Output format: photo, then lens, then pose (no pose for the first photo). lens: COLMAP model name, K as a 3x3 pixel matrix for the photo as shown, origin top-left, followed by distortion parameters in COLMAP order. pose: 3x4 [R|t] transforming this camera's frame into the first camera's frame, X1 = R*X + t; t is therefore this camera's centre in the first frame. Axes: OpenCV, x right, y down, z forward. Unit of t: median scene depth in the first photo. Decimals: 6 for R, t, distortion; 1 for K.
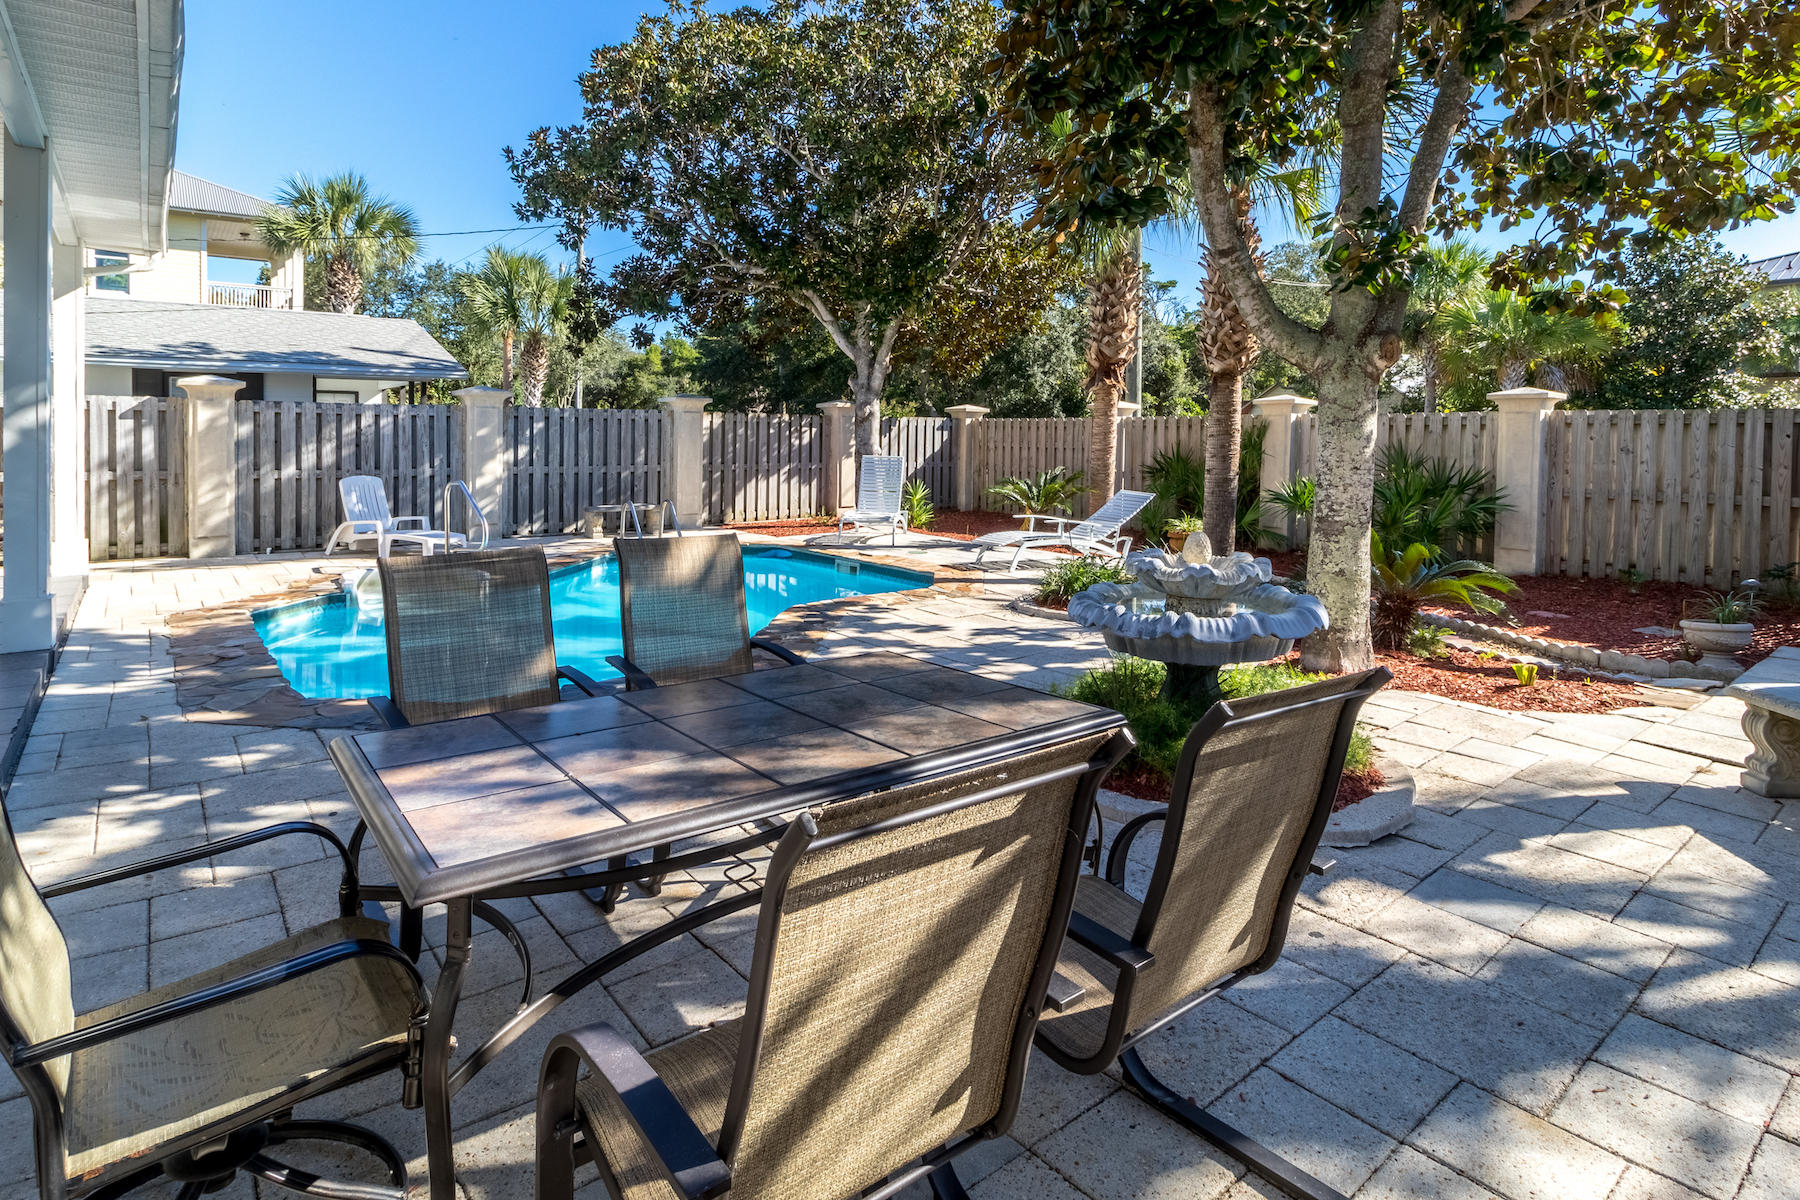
lens RADIAL K [[938.2, 0, 902.3], [0, 938.2, 599.3], [0, 0, 1]] dist [-0.002197, 0.001523]
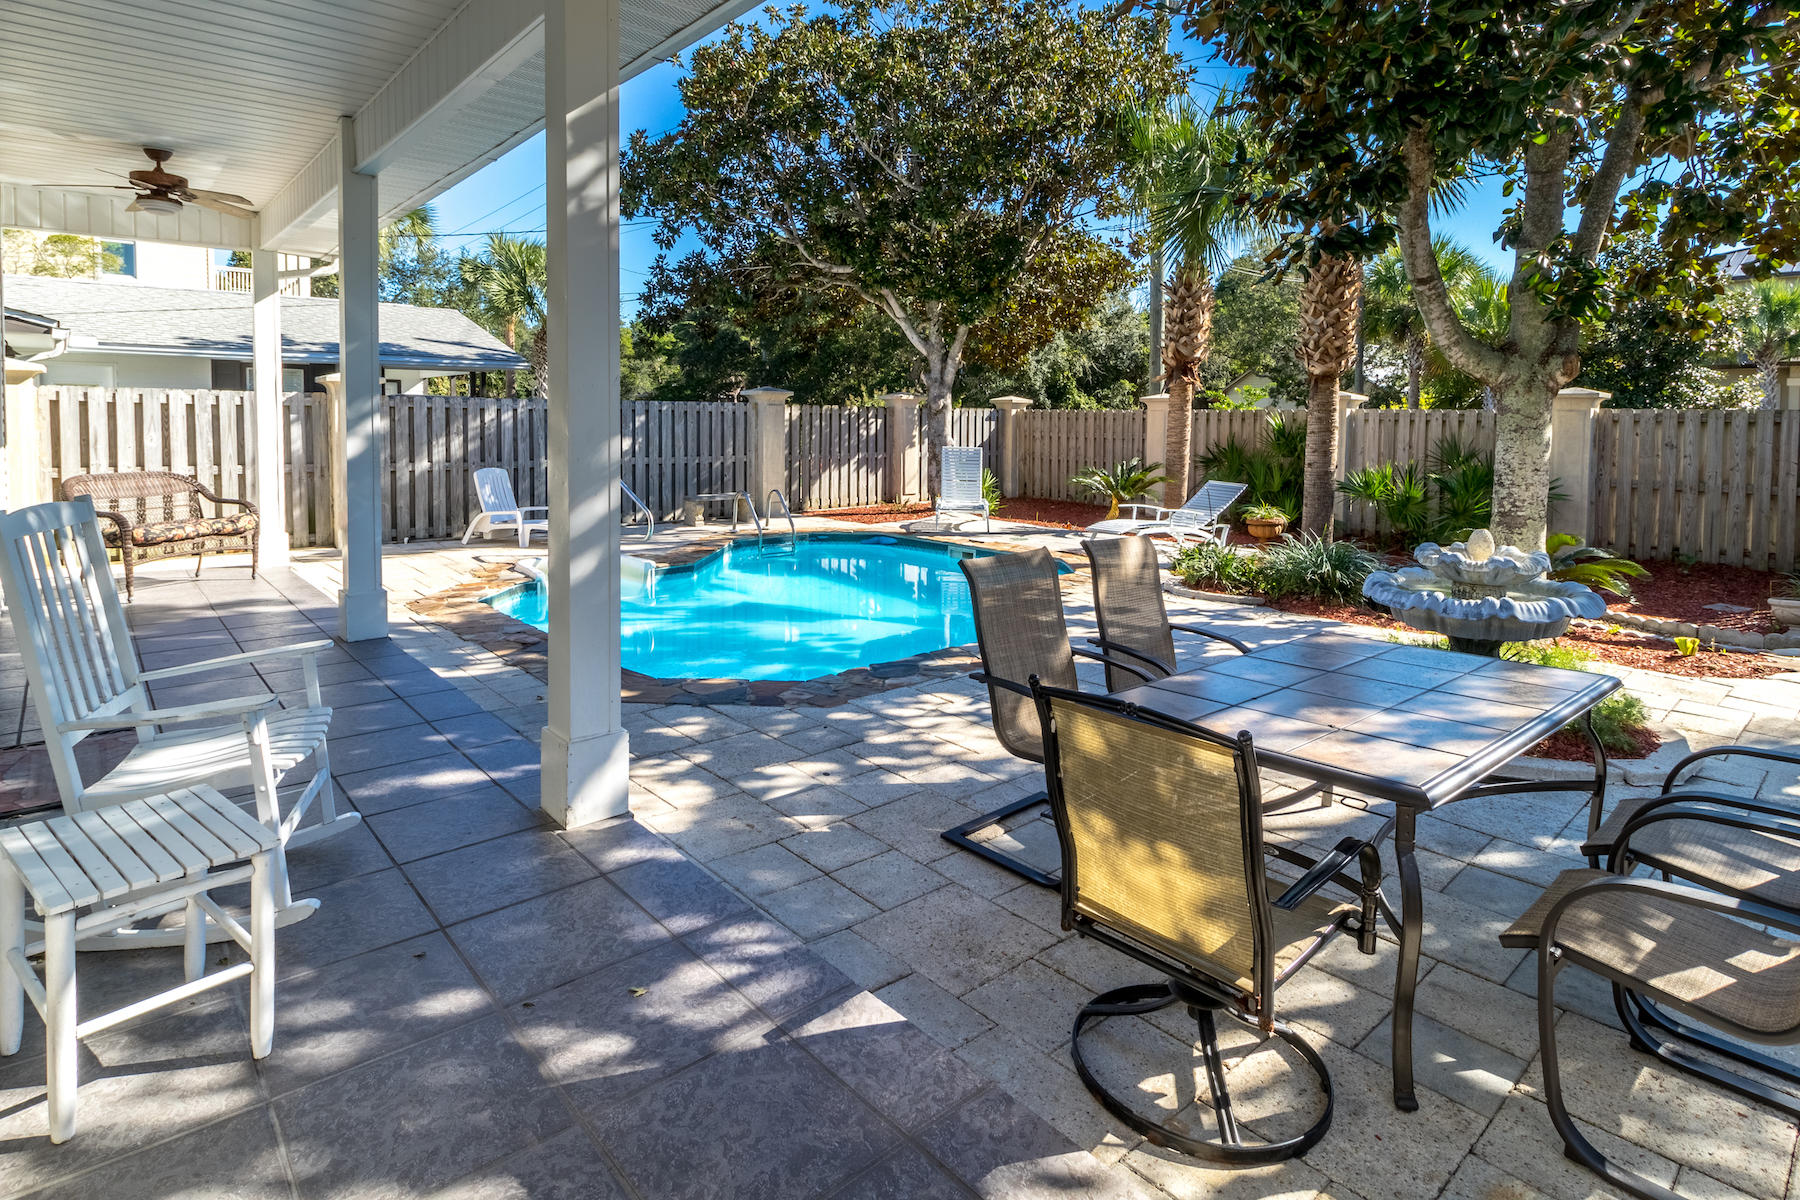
lens RADIAL K [[938.2, 0, 858.3], [0, 938.2, 592.1], [0, 0, 1]] dist [-0.002197, 0.001523]
pose [[0.998878, -0.007184, 0.046811, -0.207777], [0.006524, 0.999877, 0.014245, -0.005653], [-0.046908, -0.013924, 0.998802, -0.059763]]
